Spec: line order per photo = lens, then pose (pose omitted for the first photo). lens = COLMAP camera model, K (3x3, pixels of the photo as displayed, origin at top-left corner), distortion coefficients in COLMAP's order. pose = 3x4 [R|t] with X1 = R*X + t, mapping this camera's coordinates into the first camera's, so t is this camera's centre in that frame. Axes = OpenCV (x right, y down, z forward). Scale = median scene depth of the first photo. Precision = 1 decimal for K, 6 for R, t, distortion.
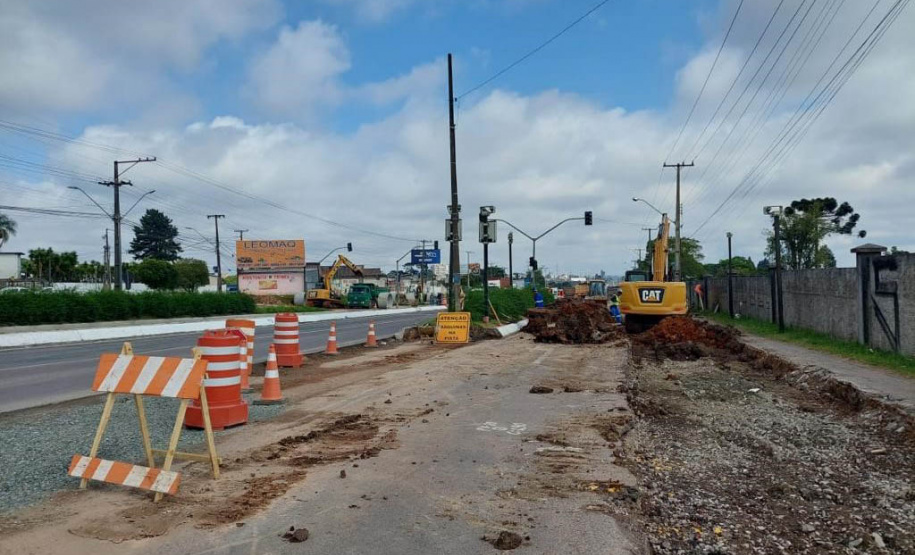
lens RADIAL K [[664.9, 0, 458.0], [0, 664.9, 270.7], [0, 0, 1]] dist [0.154320, -0.251075]
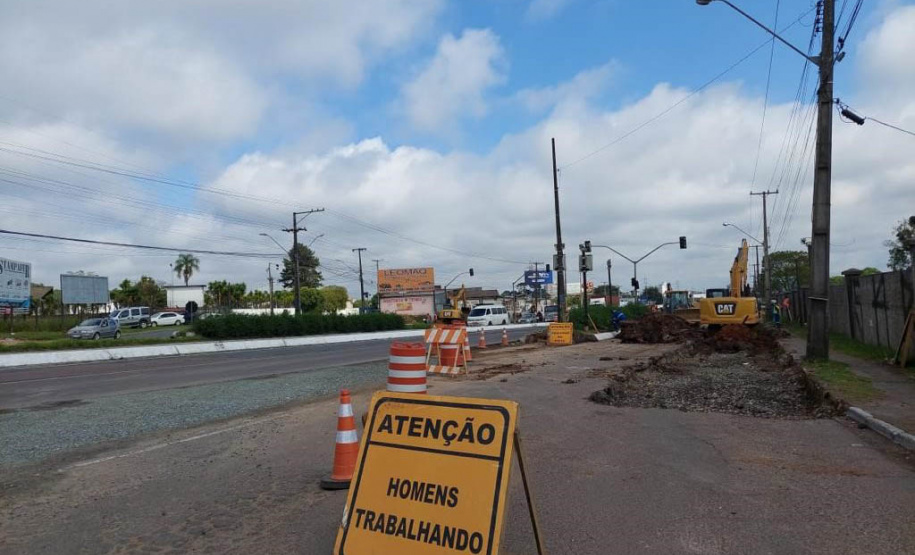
lens RADIAL K [[664.9, 0, 458.0], [0, 664.9, 270.7], [0, 0, 1]] dist [0.154320, -0.251075]
pose [[0.985432, -0.030330, -0.167344, 0.005867], [0.025297, 0.999164, -0.032125, -0.002299], [0.168178, 0.027424, 0.985375, -0.132356]]
